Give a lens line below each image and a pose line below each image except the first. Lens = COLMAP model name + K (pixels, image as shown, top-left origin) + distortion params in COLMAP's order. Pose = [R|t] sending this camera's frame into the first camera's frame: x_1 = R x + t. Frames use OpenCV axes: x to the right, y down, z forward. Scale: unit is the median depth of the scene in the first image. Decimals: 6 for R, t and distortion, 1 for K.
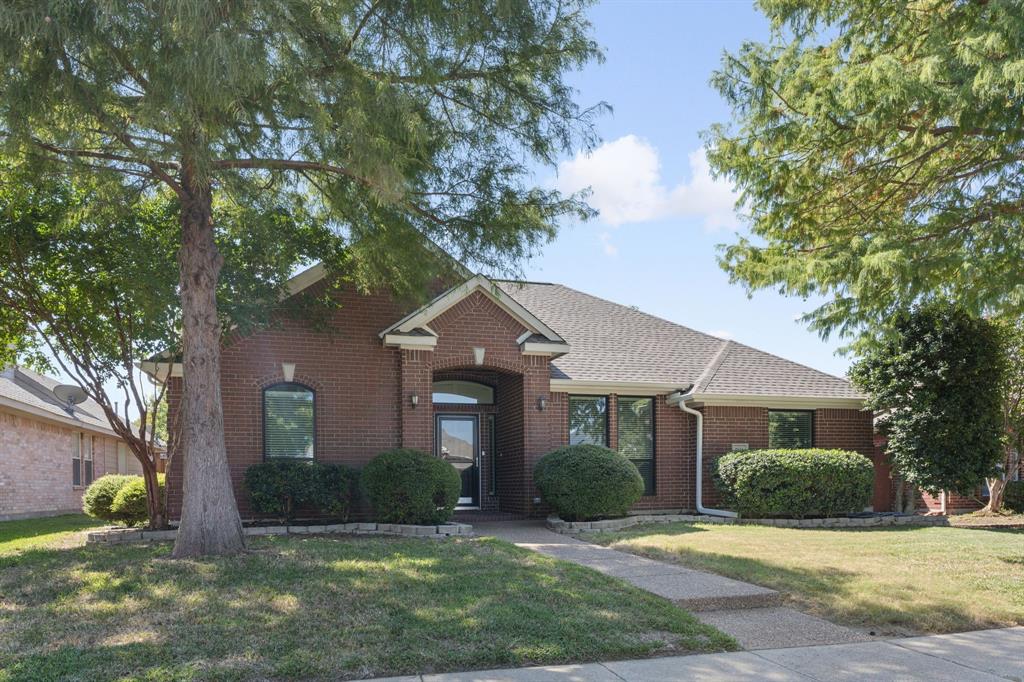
lens RADIAL K [[390.7, 0, 513.9], [0, 390.7, 336.0], [0, 0, 1]] dist [-0.000320, -0.000216]
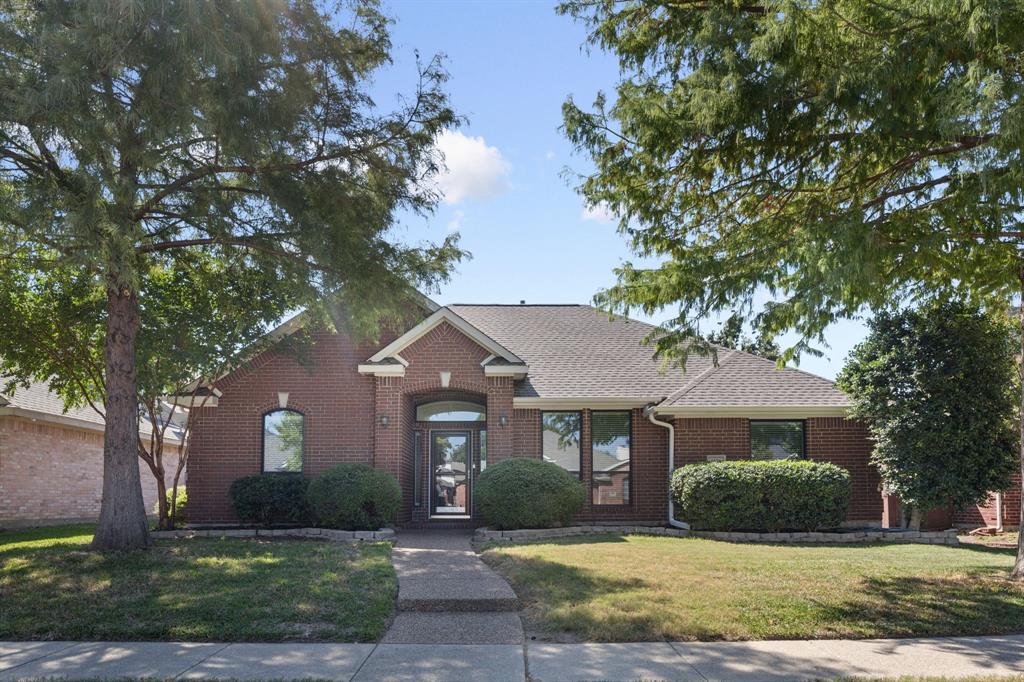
lens RADIAL K [[361.3, 0, 512.0], [0, 361.3, 341.0], [0, 0, 1]] dist [-0.000948, -0.000049]
pose [[0.987935, -0.056019, -0.144382, 0.278872], [0.050264, 0.997801, -0.043207, -0.004971], [0.146485, 0.035429, 0.988578, -0.007038]]
